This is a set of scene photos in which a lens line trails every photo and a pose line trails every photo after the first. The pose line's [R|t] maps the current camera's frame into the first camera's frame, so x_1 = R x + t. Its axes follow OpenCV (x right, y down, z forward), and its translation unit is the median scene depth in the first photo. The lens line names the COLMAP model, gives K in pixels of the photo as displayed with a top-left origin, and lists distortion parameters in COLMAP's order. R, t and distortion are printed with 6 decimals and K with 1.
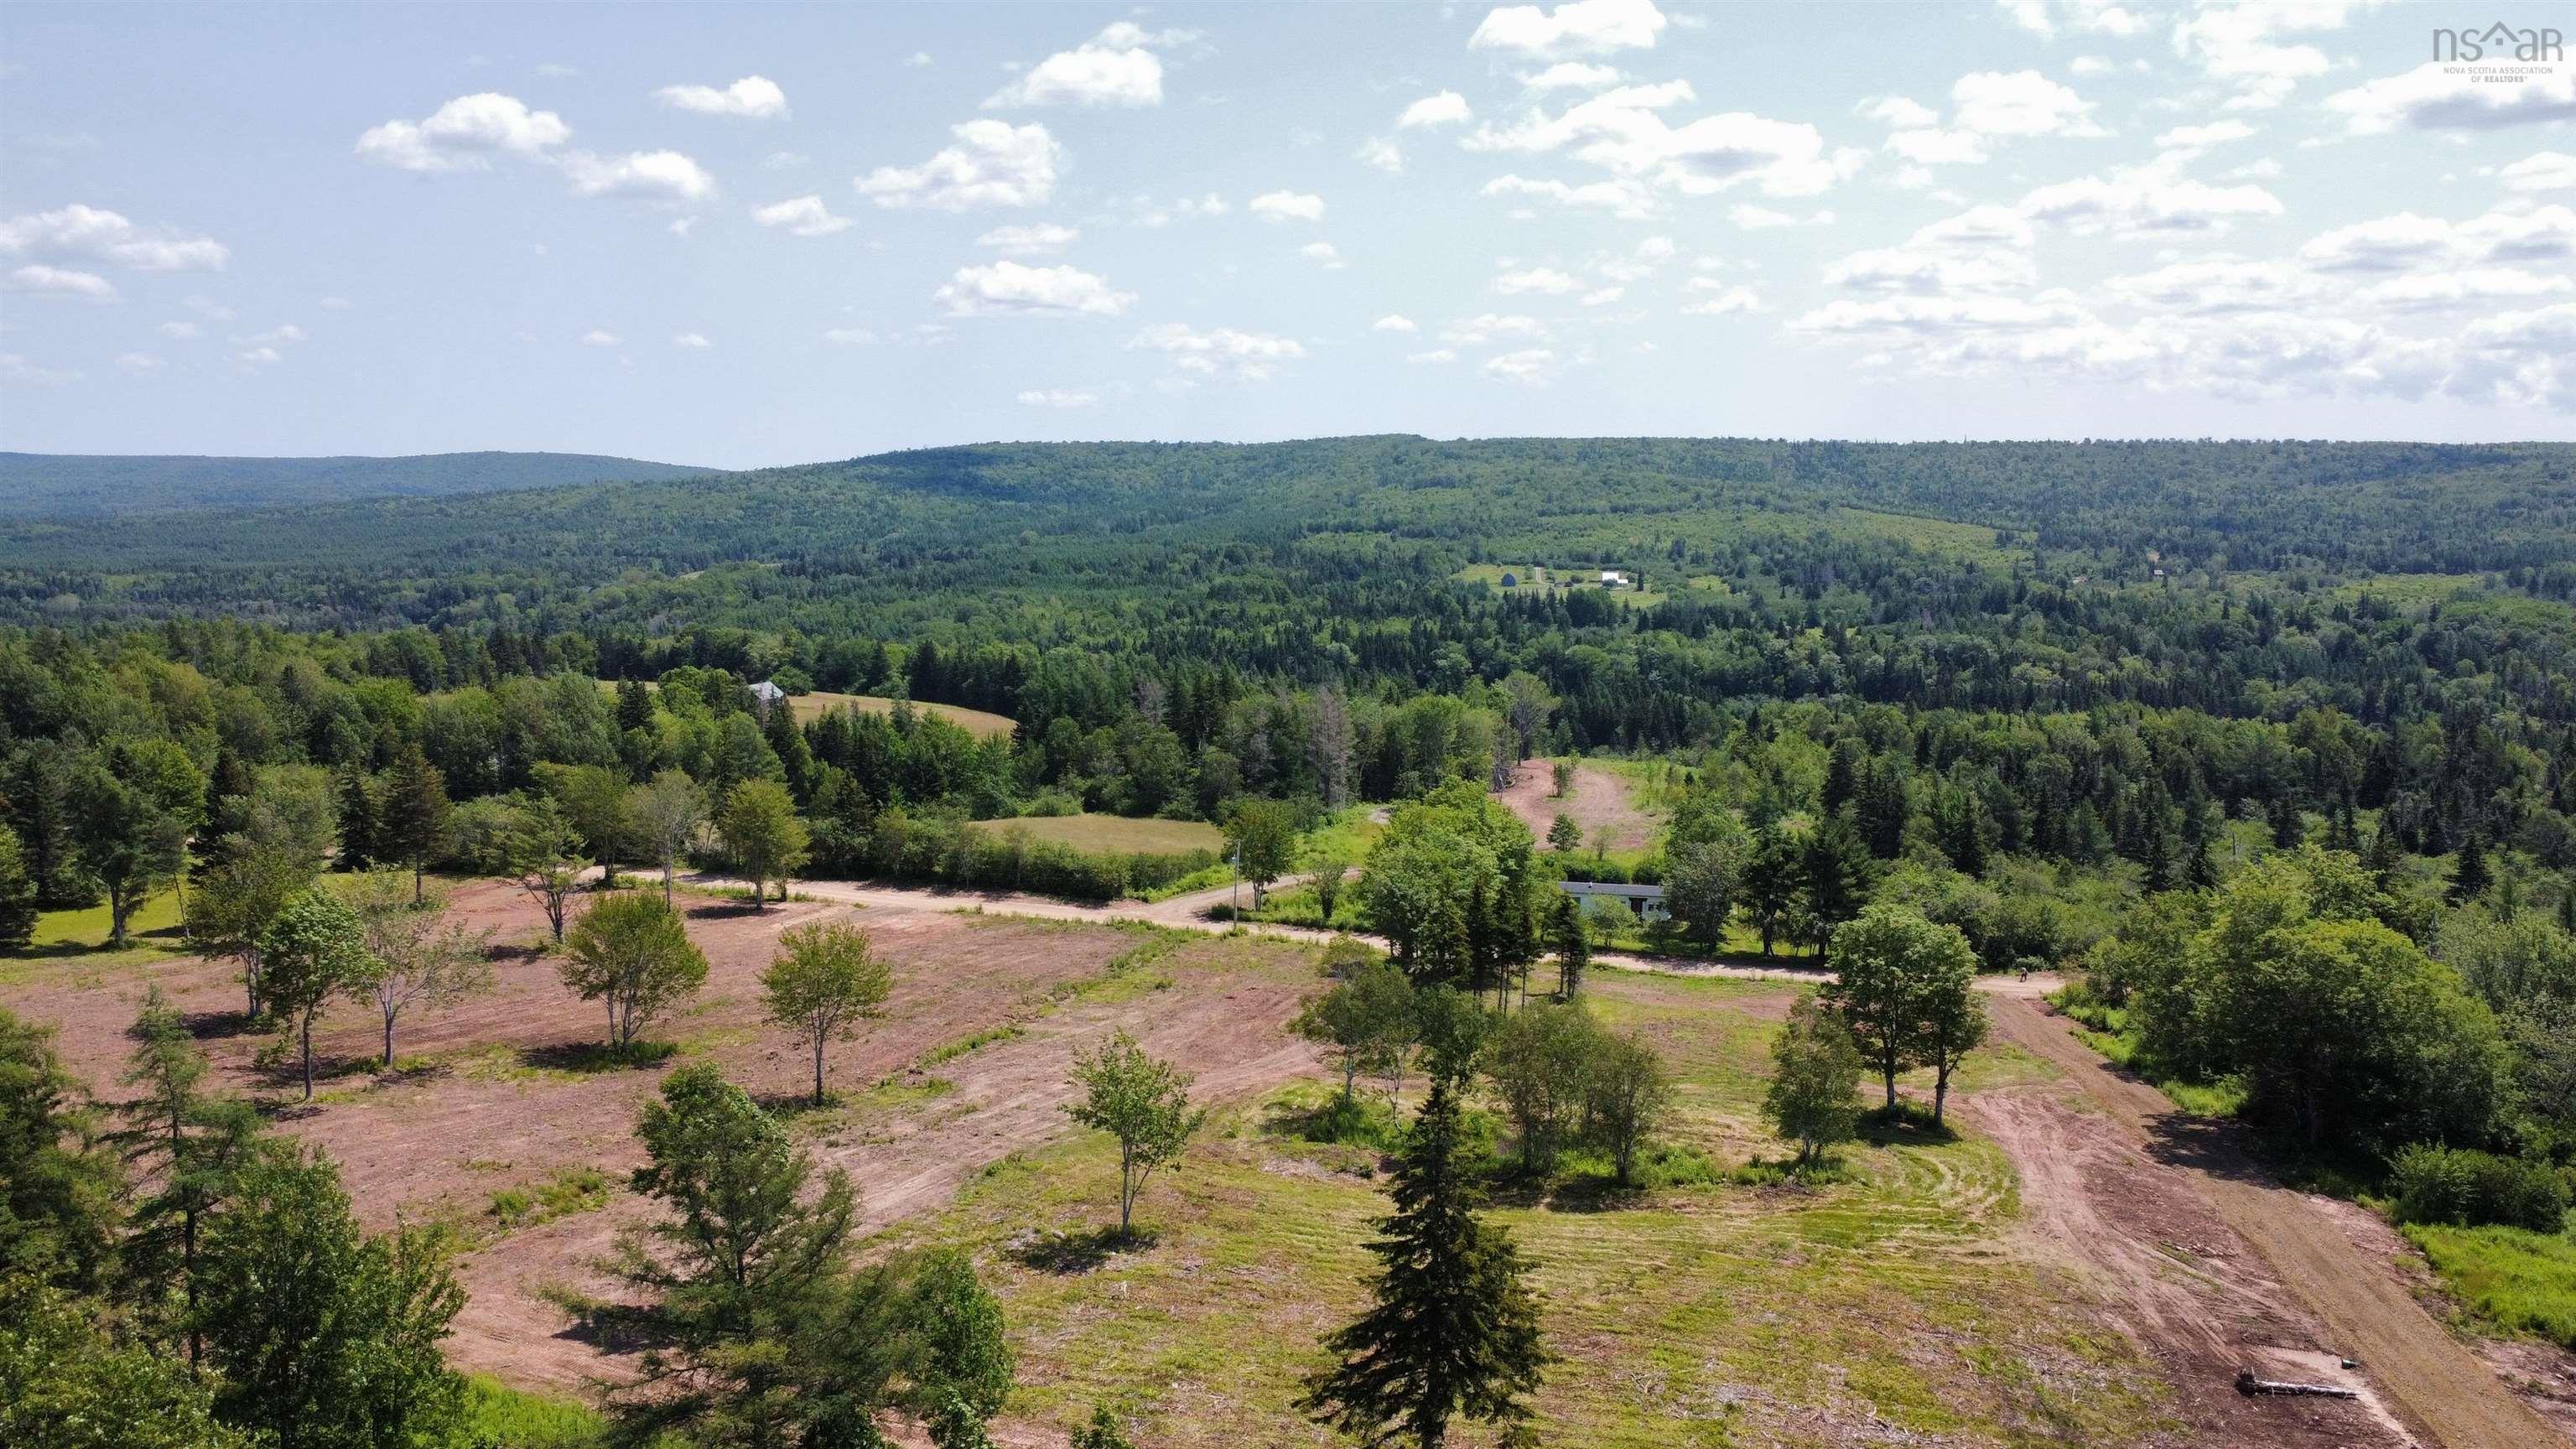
lens RADIAL K [[1958.3, 0, 1306.5], [0, 1958.3, 680.8], [0, 0, 1]] dist [-0.205469, 0.410386]
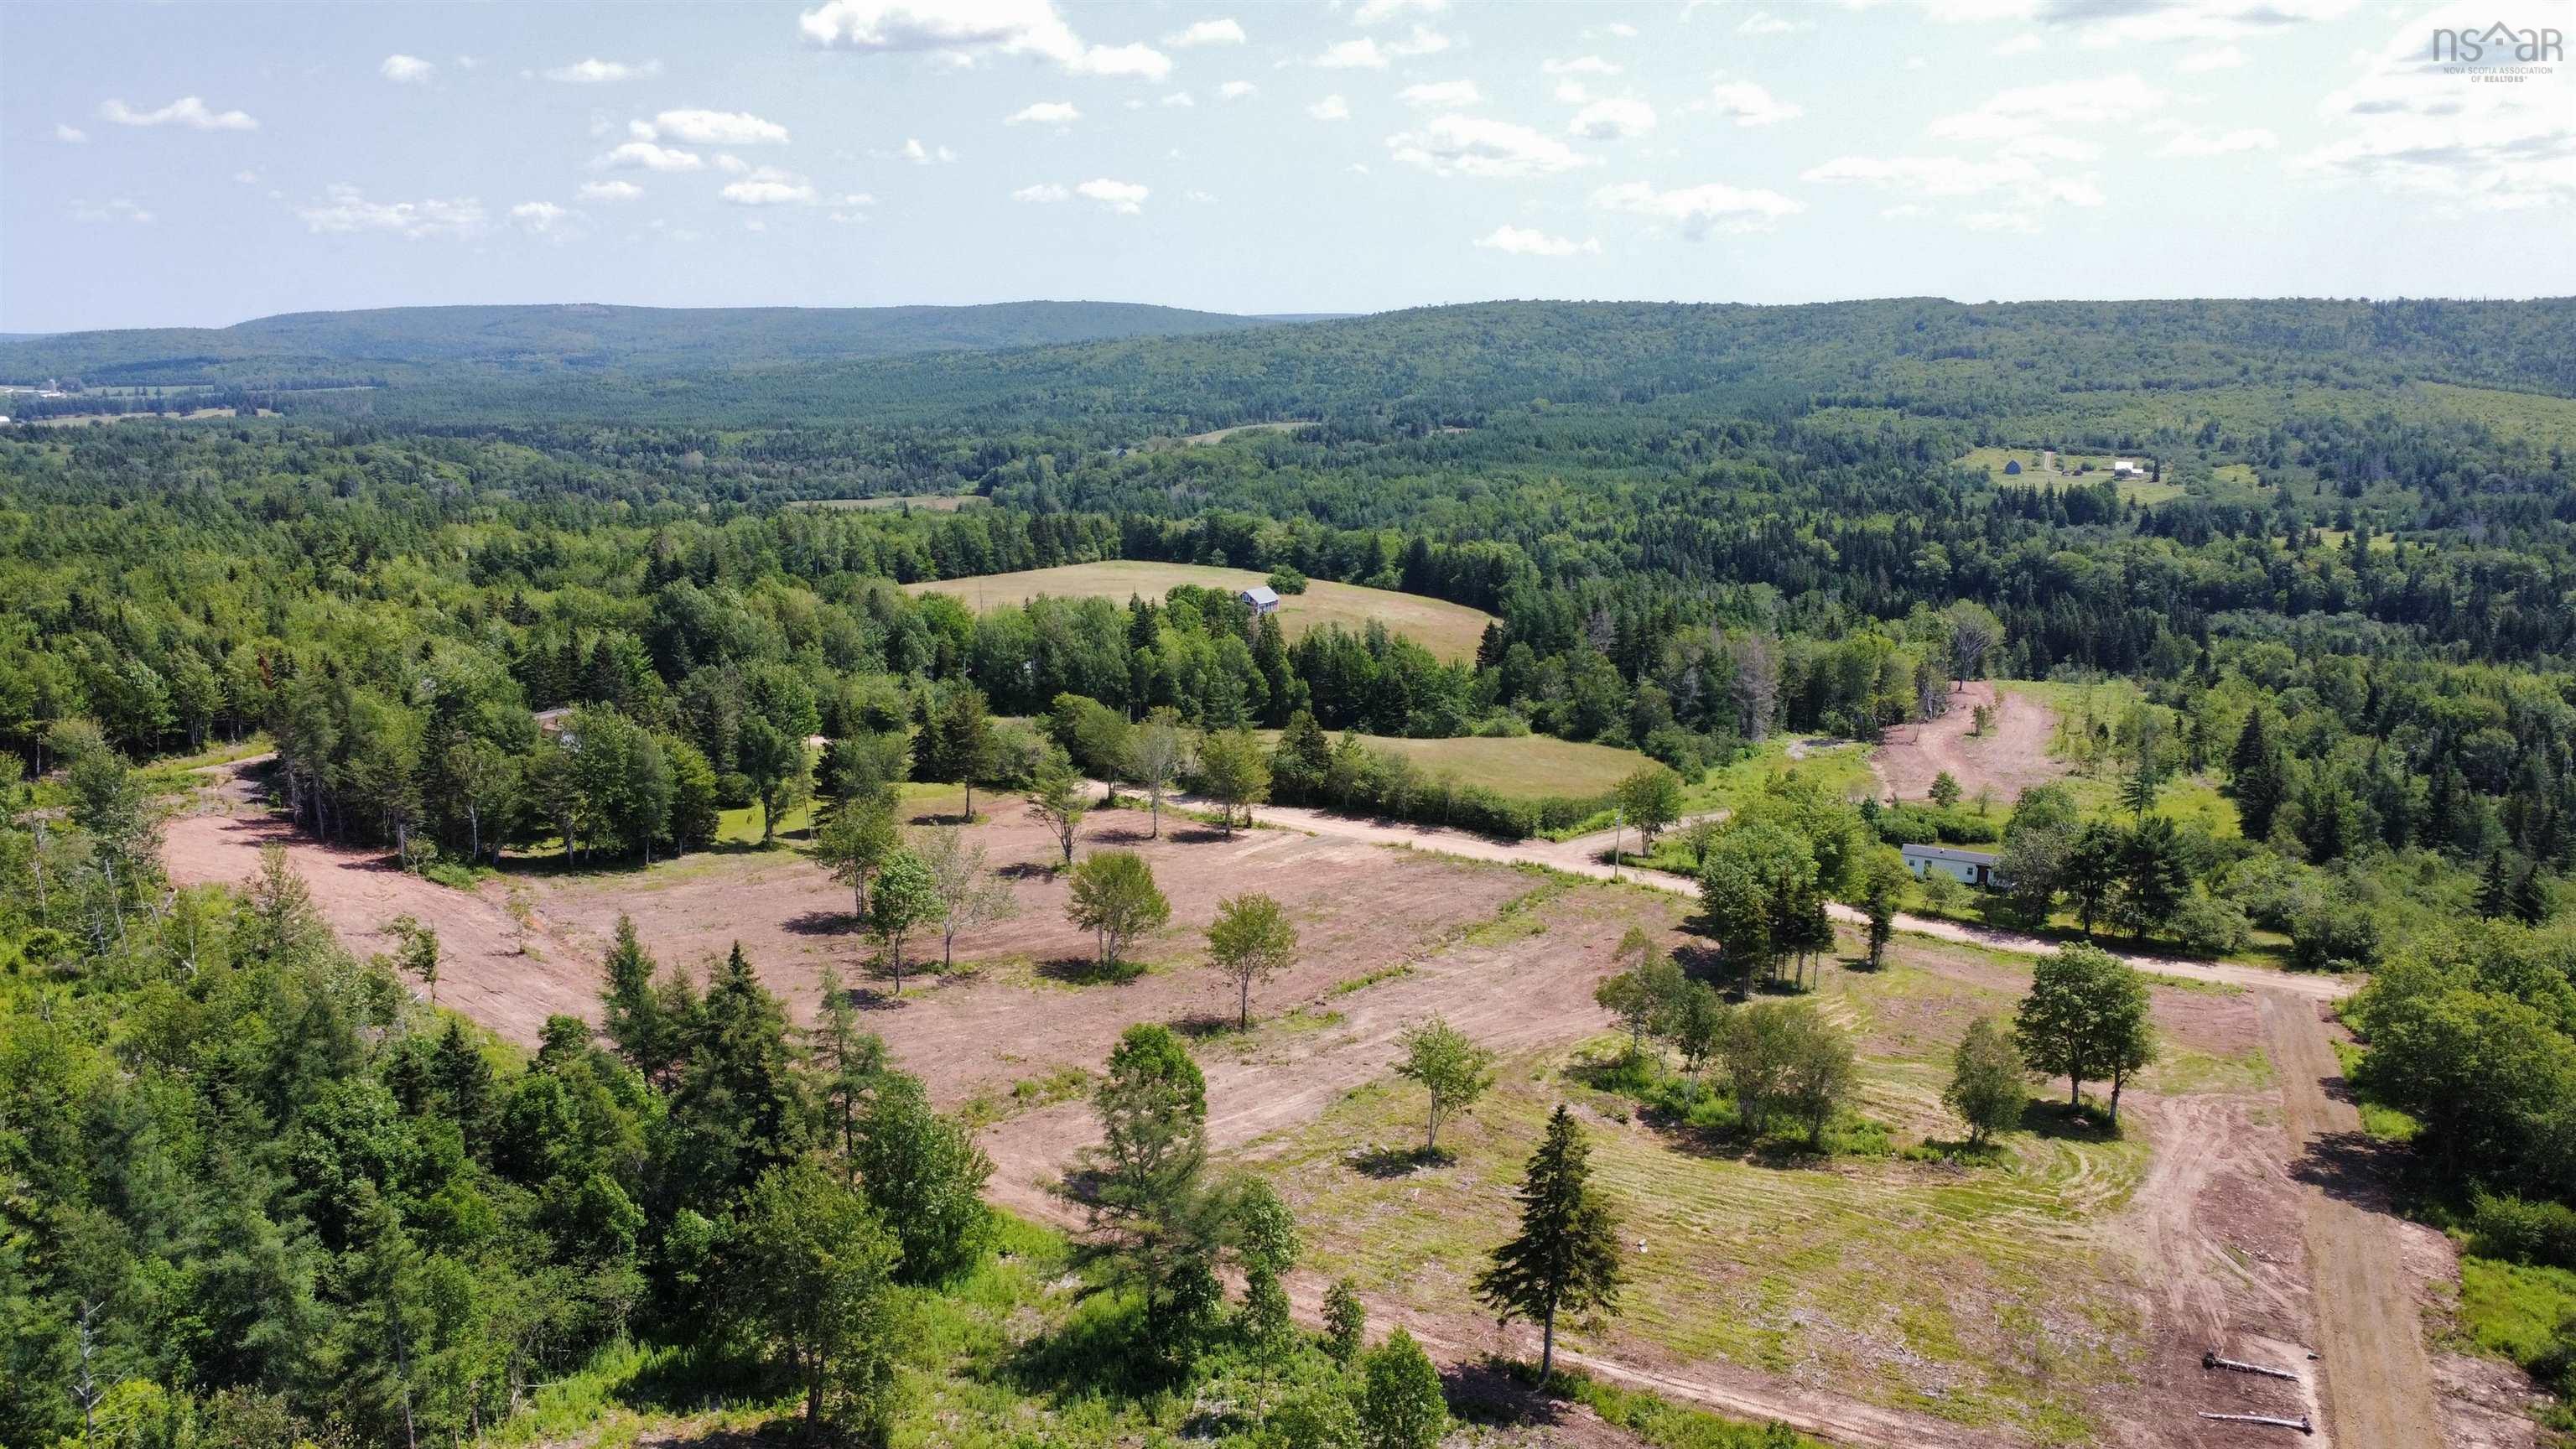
lens RADIAL K [[1958.3, 0, 1306.5], [0, 1958.3, 680.8], [0, 0, 1]] dist [-0.205469, 0.410386]
pose [[0.964860, 0.047167, -0.258495, 0.048898], [-0.026615, 0.996241, 0.082440, -0.050347], [0.261411, -0.072663, 0.962489, -0.107086]]
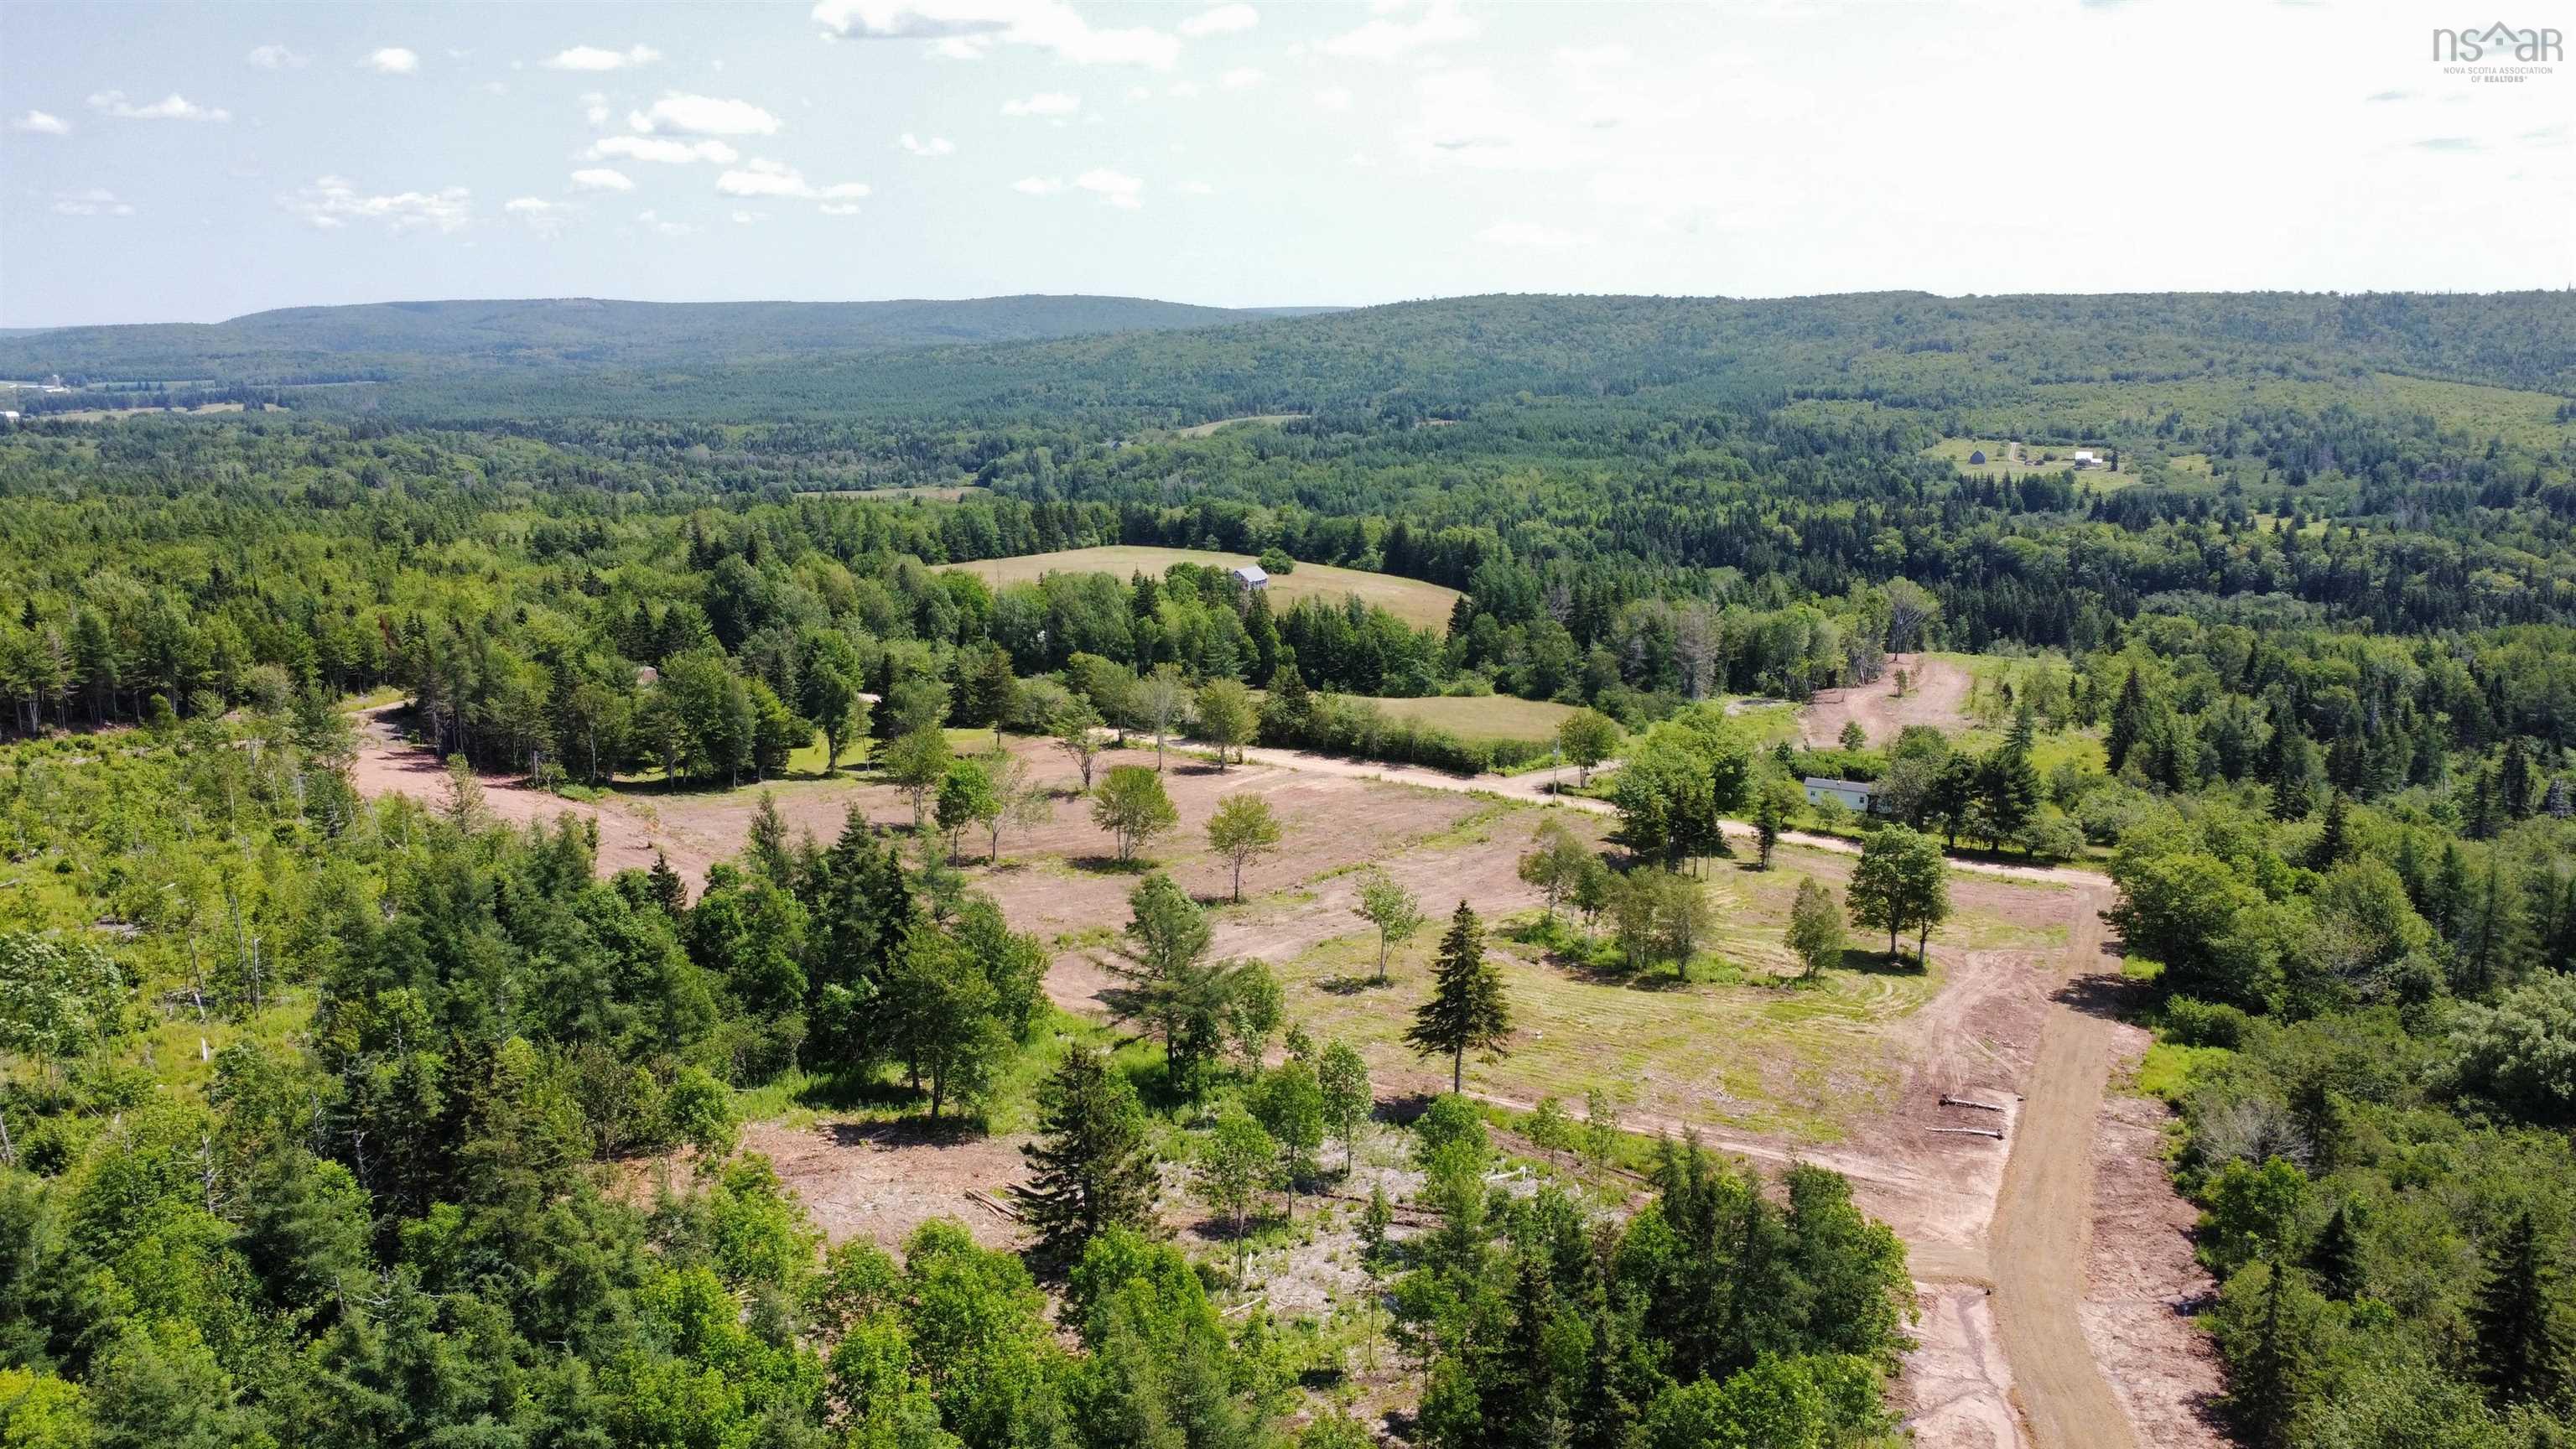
lens RADIAL K [[1958.3, 0, 1306.5], [0, 1958.3, 680.8], [0, 0, 1]] dist [-0.205469, 0.410386]
pose [[0.966017, 0.045882, -0.254375, 0.085039], [-0.024649, 0.995987, 0.086040, -0.044182], [0.257301, -0.076846, 0.963271, -0.225282]]
